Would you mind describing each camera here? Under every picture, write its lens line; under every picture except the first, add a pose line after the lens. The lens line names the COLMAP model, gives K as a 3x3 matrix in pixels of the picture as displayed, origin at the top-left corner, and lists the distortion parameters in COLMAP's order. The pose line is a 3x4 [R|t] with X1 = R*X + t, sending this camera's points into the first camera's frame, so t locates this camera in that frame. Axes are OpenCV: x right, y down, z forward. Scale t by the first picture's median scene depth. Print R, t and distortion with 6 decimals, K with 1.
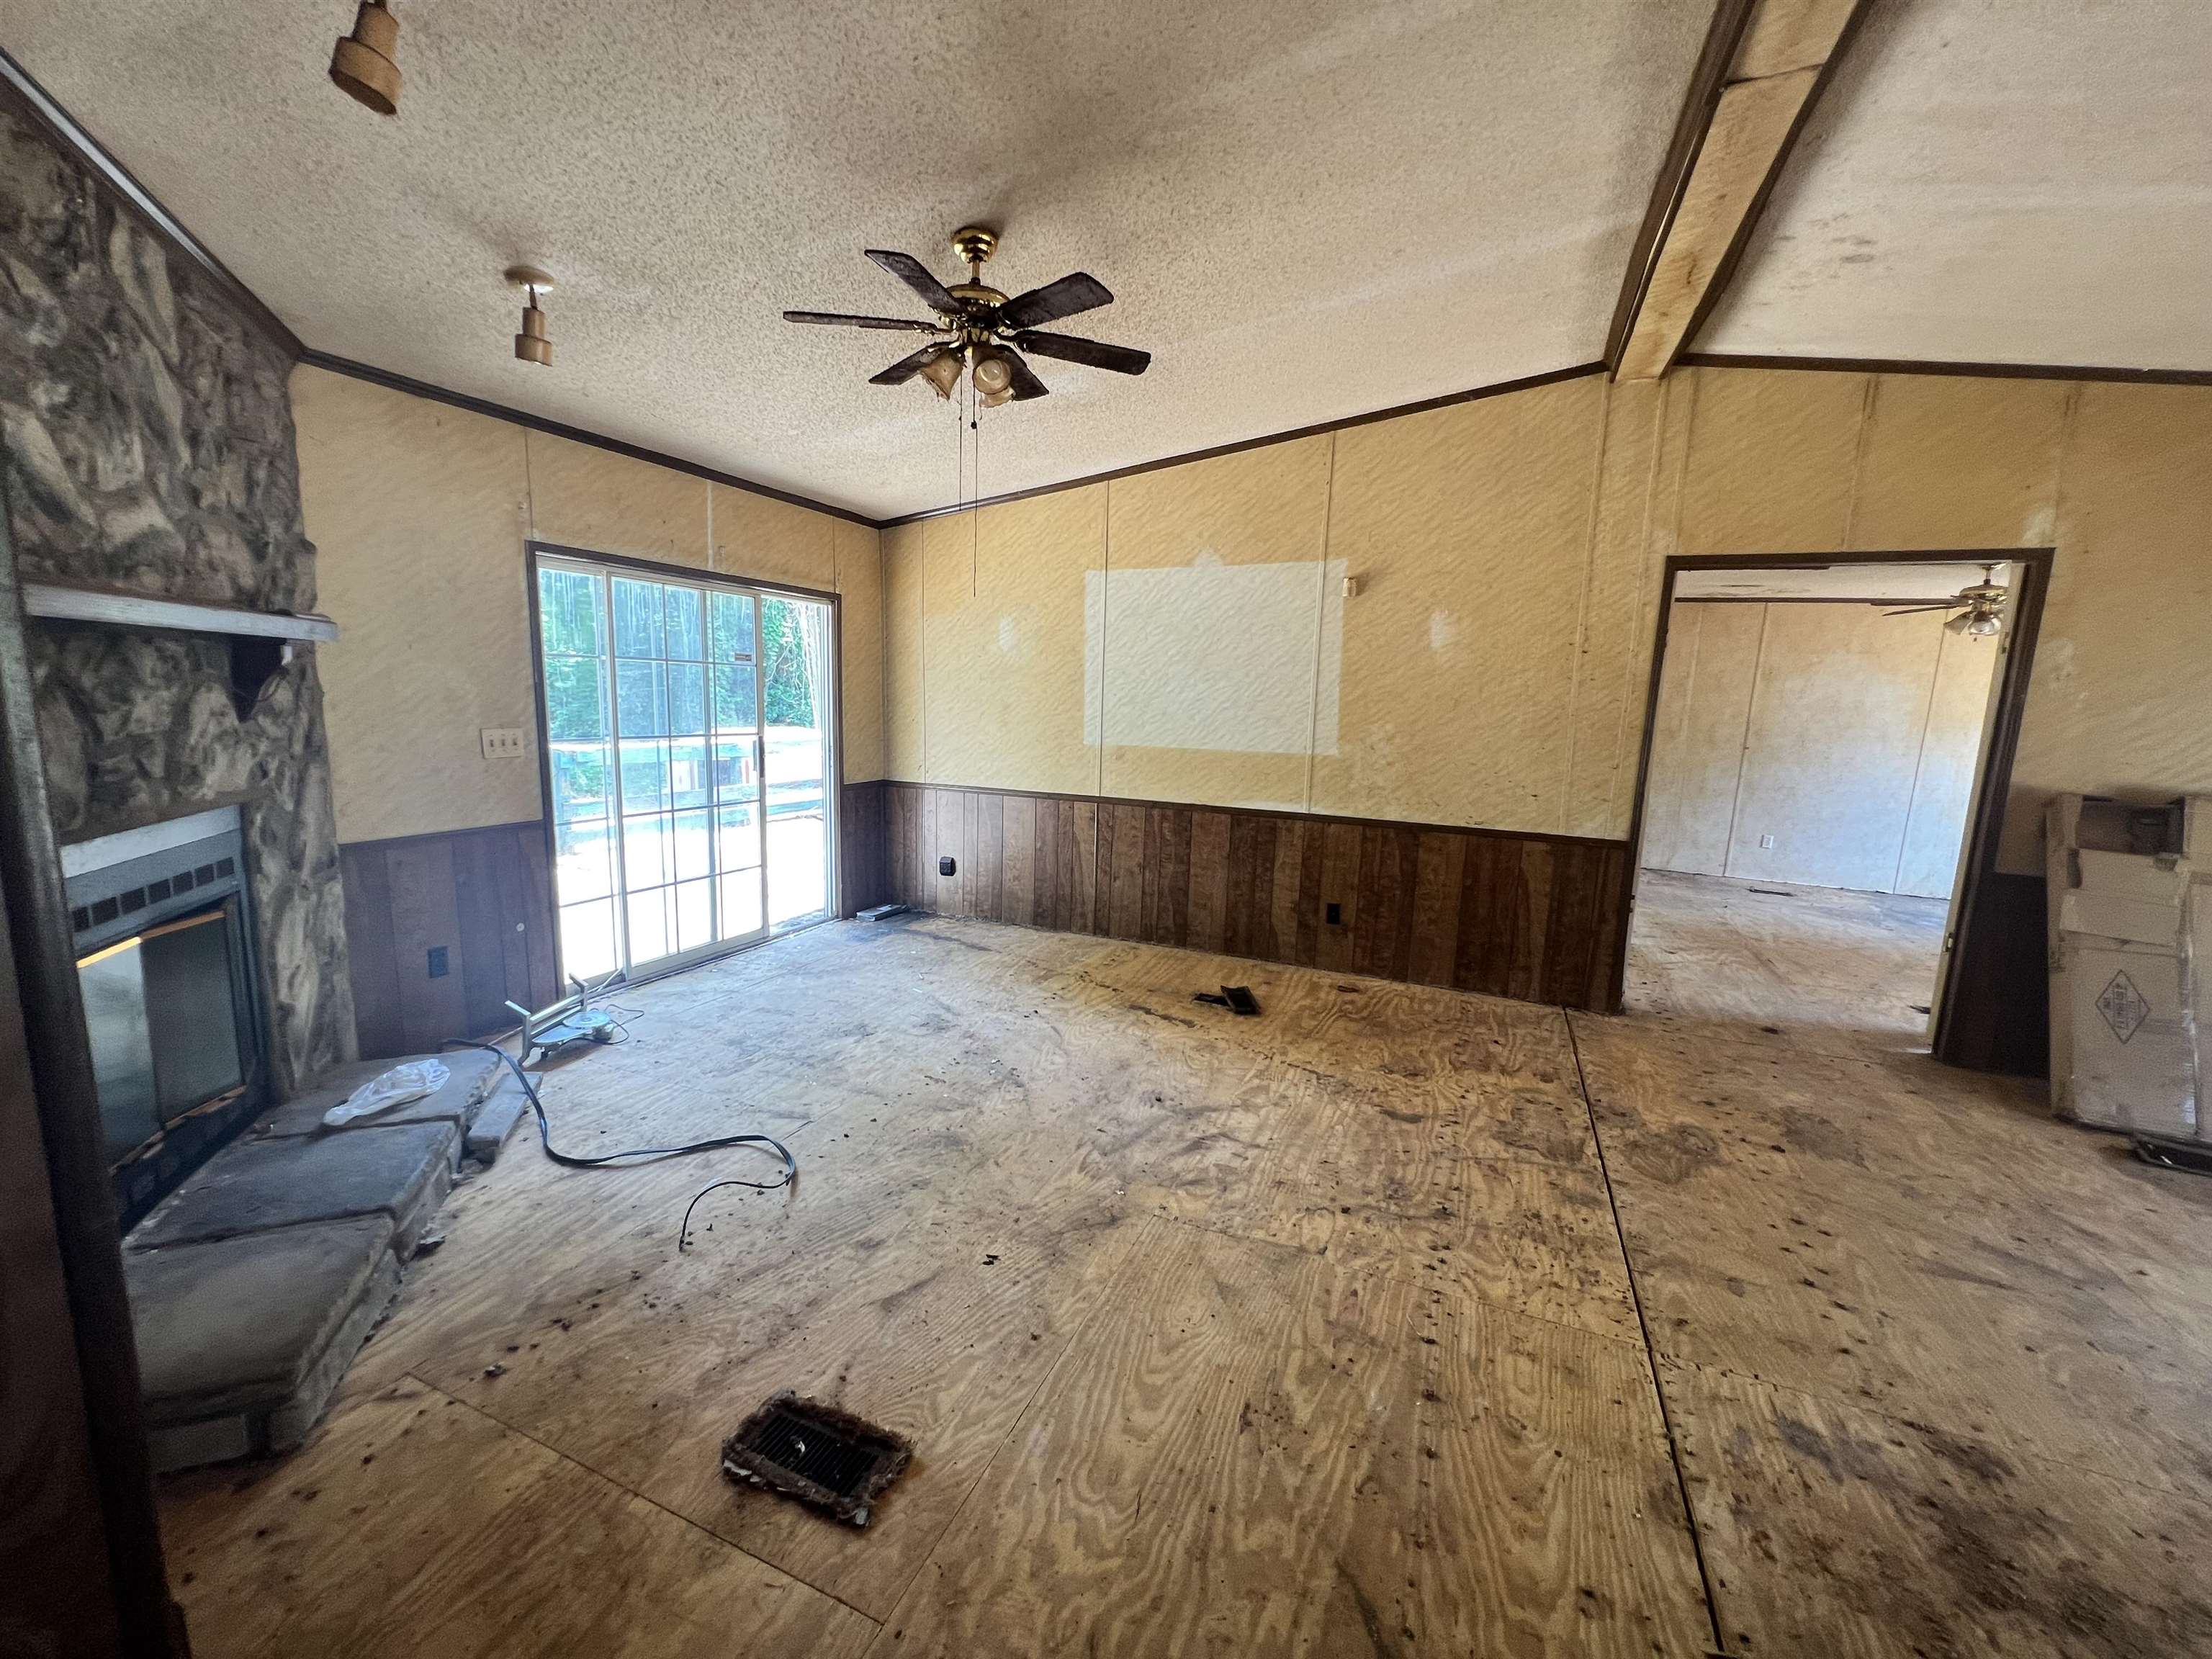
lens RADIAL K [[889.5, 0, 1108.8], [0, 889.5, 830.4], [0, 0, 1]] dist [-0.004542, 0.001750]
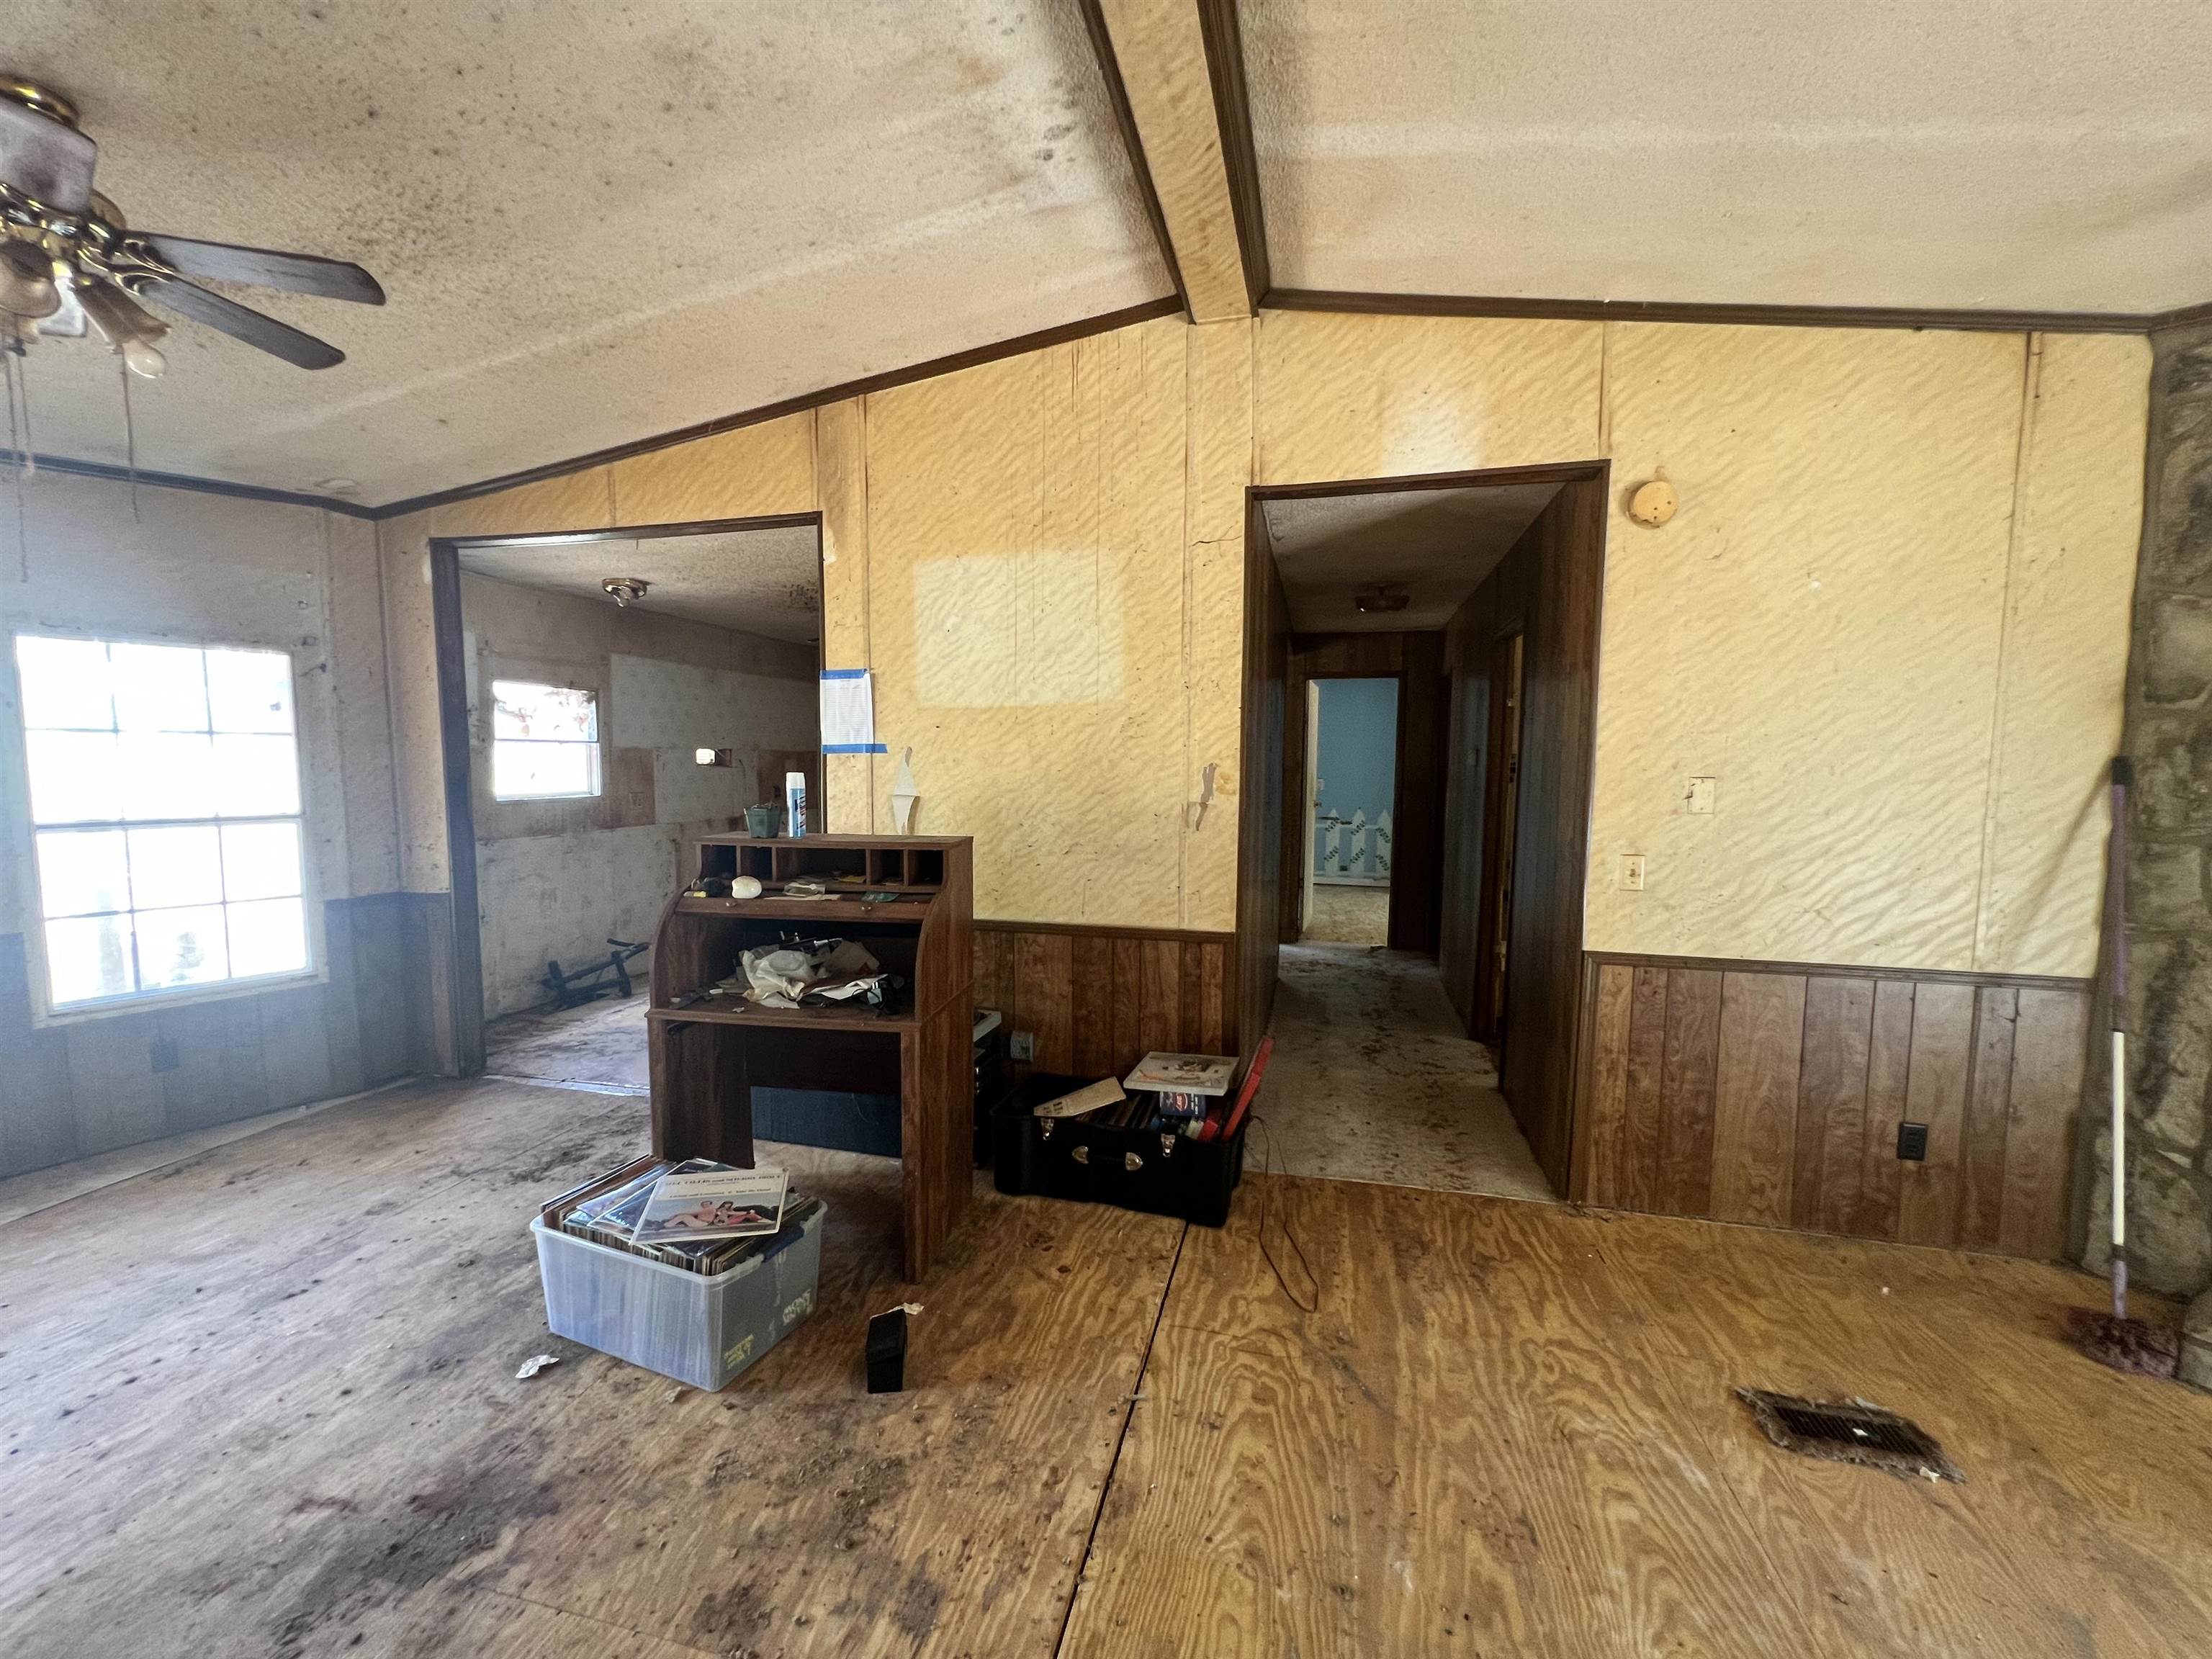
lens RADIAL K [[889.5, 0, 1108.8], [0, 889.5, 830.4], [0, 0, 1]] dist [-0.004542, 0.001750]
pose [[-0.985817, -0.033337, -0.164478, 0.413494], [-0.070401, 0.971816, 0.224983, -0.122725], [0.152342, 0.233372, -0.960380, 0.894875]]
